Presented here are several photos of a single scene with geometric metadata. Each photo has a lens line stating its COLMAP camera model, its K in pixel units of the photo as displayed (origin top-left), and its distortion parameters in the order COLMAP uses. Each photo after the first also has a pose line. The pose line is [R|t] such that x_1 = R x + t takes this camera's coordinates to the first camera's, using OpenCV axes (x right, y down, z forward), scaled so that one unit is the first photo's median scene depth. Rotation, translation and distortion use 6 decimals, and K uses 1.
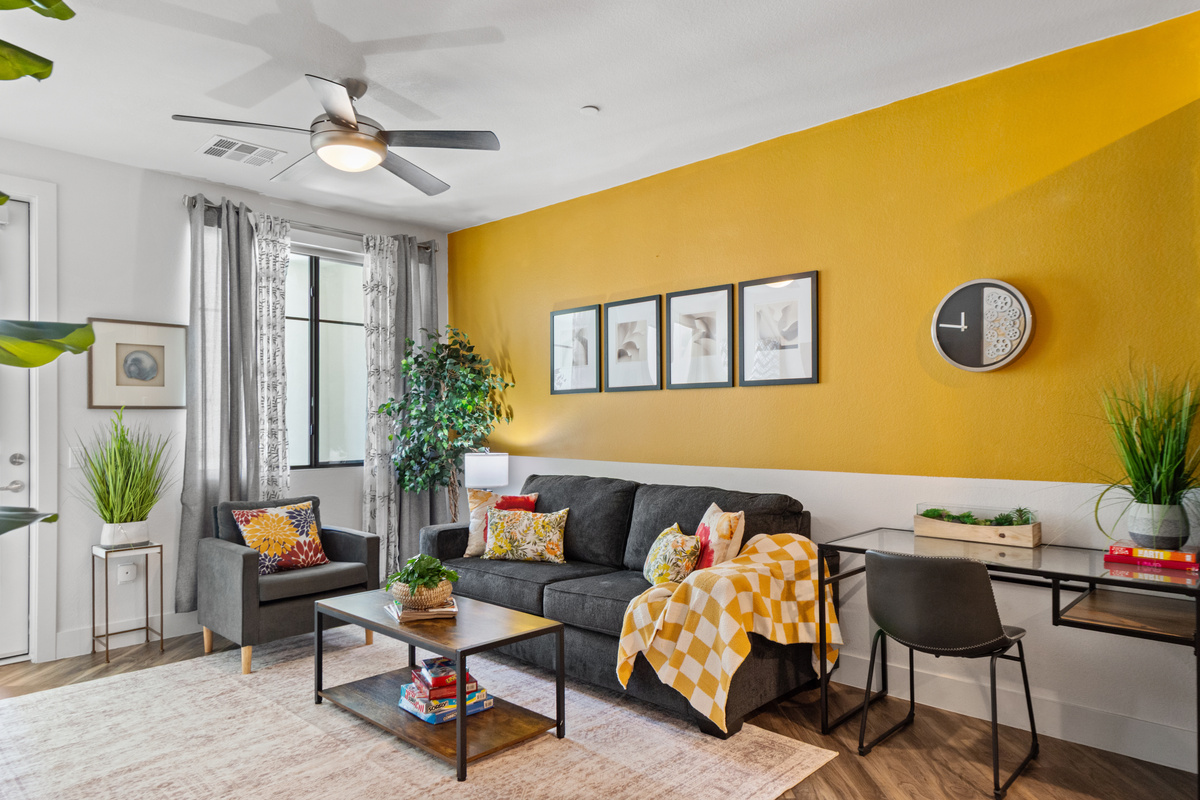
lens RADIAL K [[762.3, 0, 599.3], [0, 762.3, 412.6], [0, 0, 1]] dist [0.018966, -0.004294]
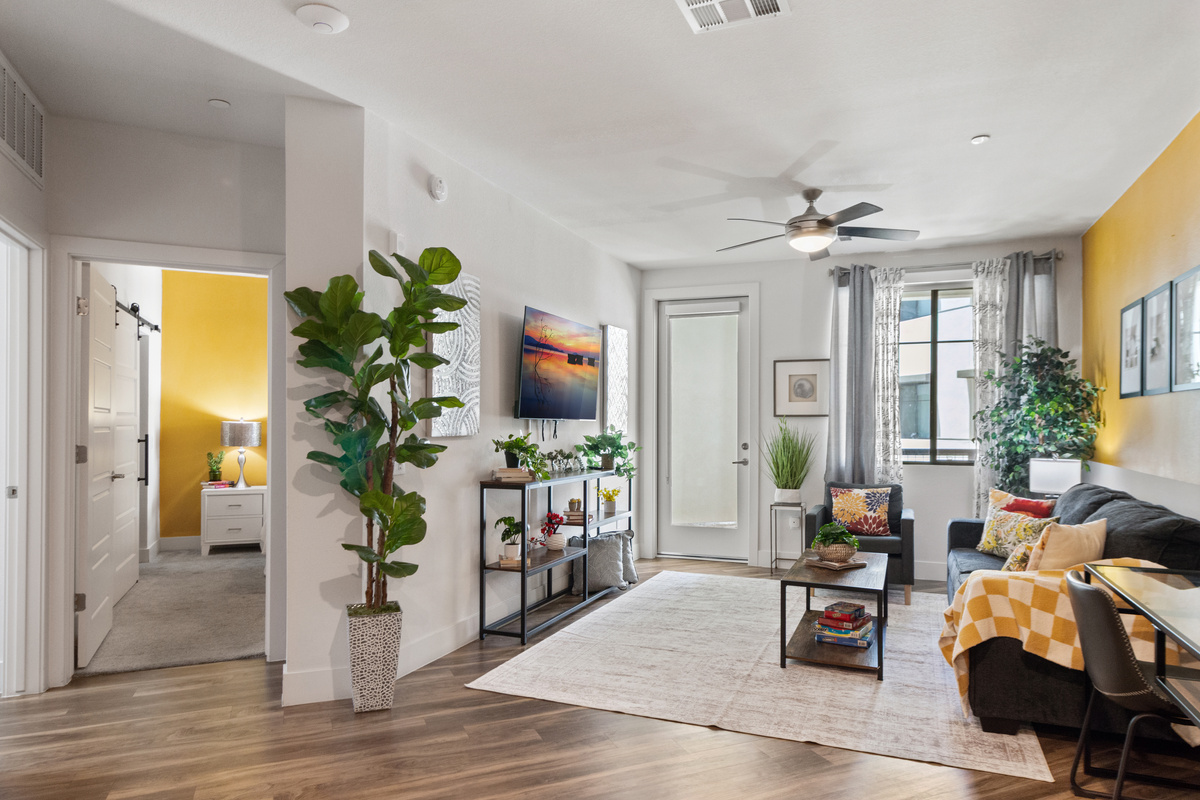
lens RADIAL K [[762.3, 0, 598.5], [0, 762.3, 423.8], [0, 0, 1]] dist [0.018966, -0.004294]
pose [[0.339965, 0.007194, -0.940410, 0.695355], [0.002437, 0.999961, 0.008531, -0.004241], [0.940435, -0.005192, 0.339934, 0.102661]]
